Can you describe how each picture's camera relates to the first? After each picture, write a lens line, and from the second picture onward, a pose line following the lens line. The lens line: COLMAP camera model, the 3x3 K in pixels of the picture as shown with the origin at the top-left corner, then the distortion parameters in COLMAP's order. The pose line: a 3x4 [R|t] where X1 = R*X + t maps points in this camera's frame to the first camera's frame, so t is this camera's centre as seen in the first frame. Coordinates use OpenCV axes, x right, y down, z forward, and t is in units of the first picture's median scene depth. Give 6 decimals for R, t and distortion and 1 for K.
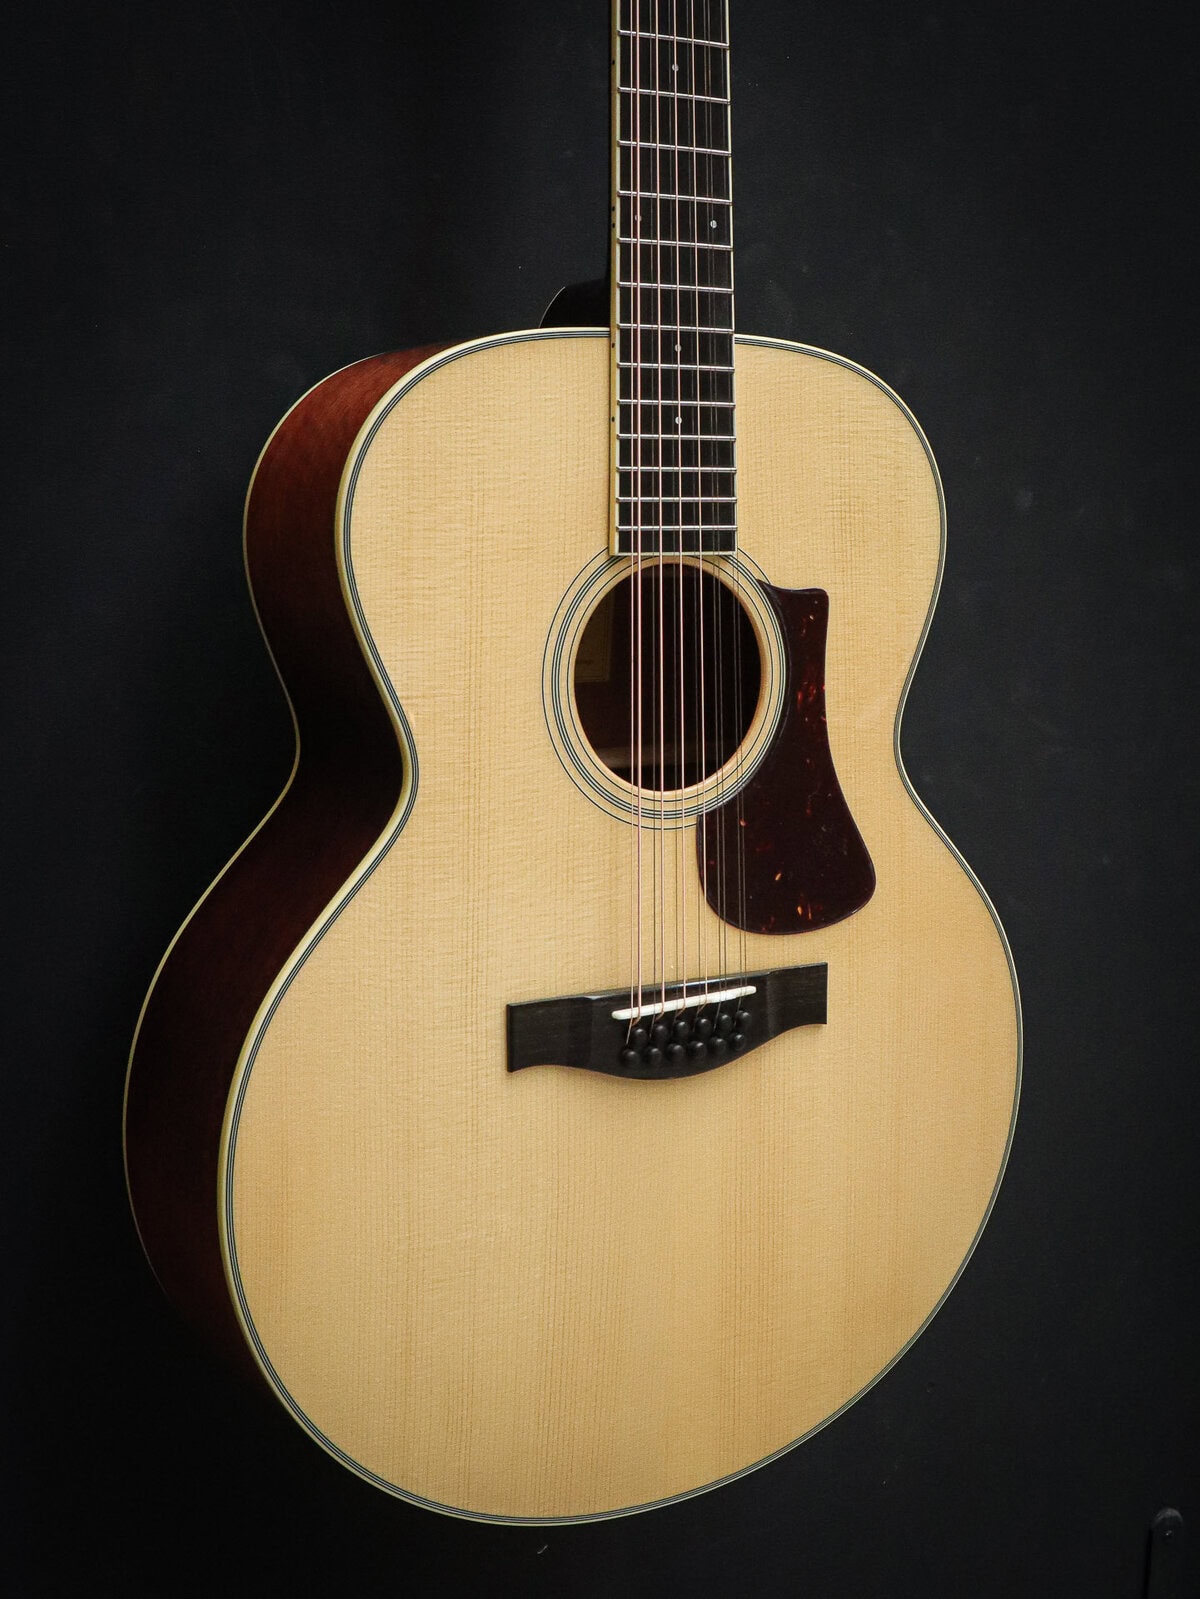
lens RADIAL K [[2205.7, 0, 592.3], [0, 2205.7, 794.6], [0, 0, 1]] dist [-0.012457, 0.000000]
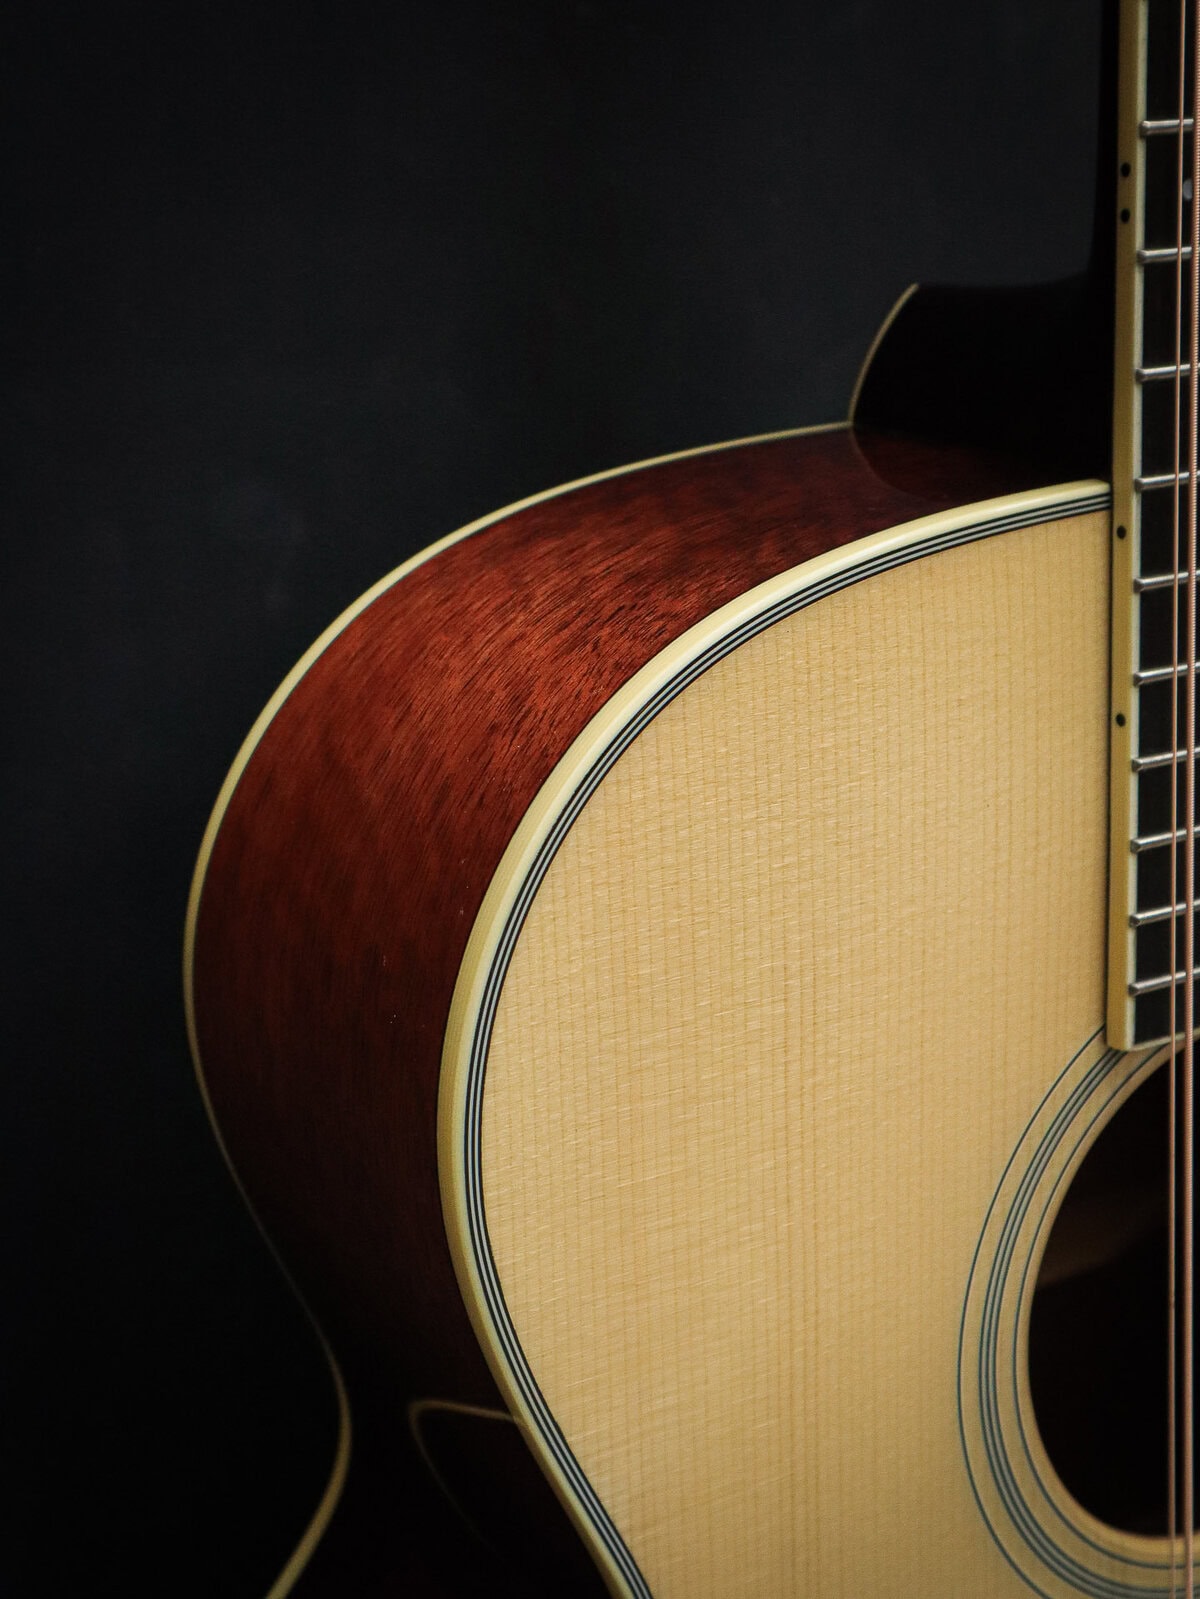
lens RADIAL K [[2544.2, 0, 601.7], [0, 2544.2, 807.9], [0, 0, 1]] dist [0.036875, 0.000000]
pose [[0.998963, -0.045496, -0.001773, -0.081359], [0.045280, 0.988641, 0.143312, -0.222951], [-0.004767, -0.143244, 0.989676, 0.554468]]
